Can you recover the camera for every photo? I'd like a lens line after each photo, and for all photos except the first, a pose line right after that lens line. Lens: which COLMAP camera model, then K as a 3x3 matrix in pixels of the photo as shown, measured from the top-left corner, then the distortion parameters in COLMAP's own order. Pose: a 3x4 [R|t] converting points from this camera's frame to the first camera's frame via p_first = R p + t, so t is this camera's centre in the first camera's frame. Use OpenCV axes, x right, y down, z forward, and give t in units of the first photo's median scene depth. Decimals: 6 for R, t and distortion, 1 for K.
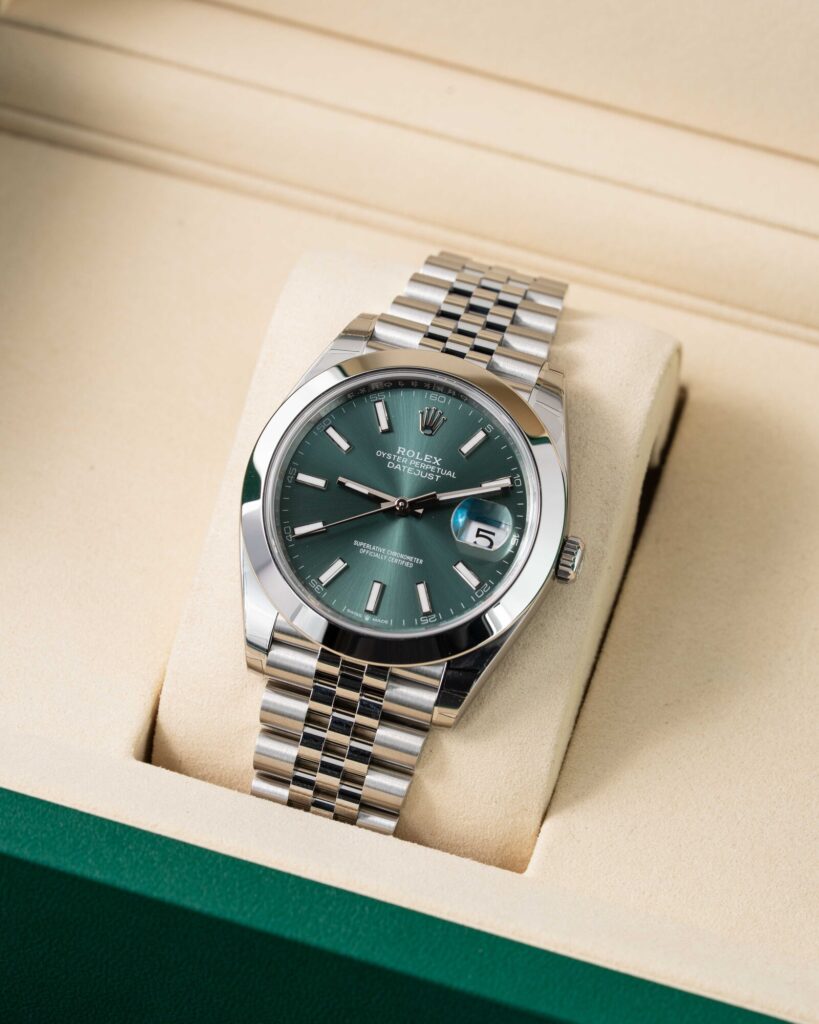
lens RADIAL K [[3967.9, 0, 409.5], [0, 3967.9, 512.0], [0, 0, 1]] dist [0.080060, 2.733577]
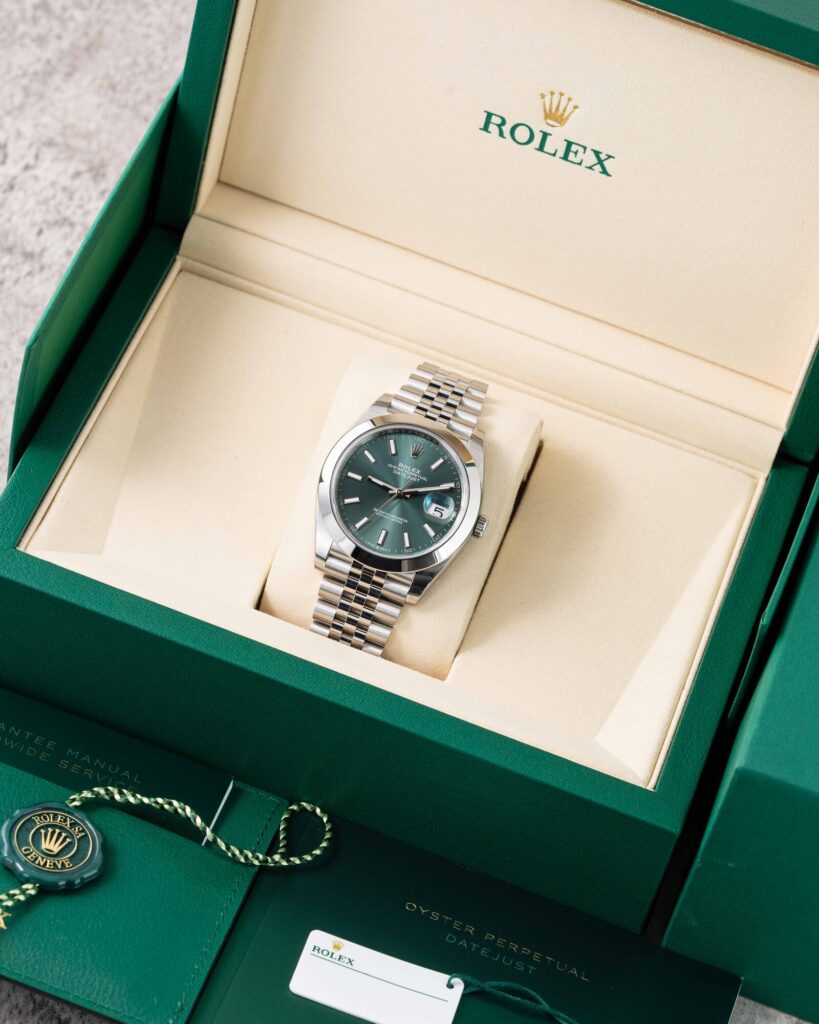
lens RADIAL K [[3967.9, 0, 409.5], [0, 3967.9, 512.0], [0, 0, 1]] dist [0.080060, 2.733577]
pose [[0.994955, 0.082274, 0.057400, -0.109893], [-0.083387, 0.996368, 0.017256, -0.026613], [-0.055772, -0.021955, 0.998202, -0.986195]]
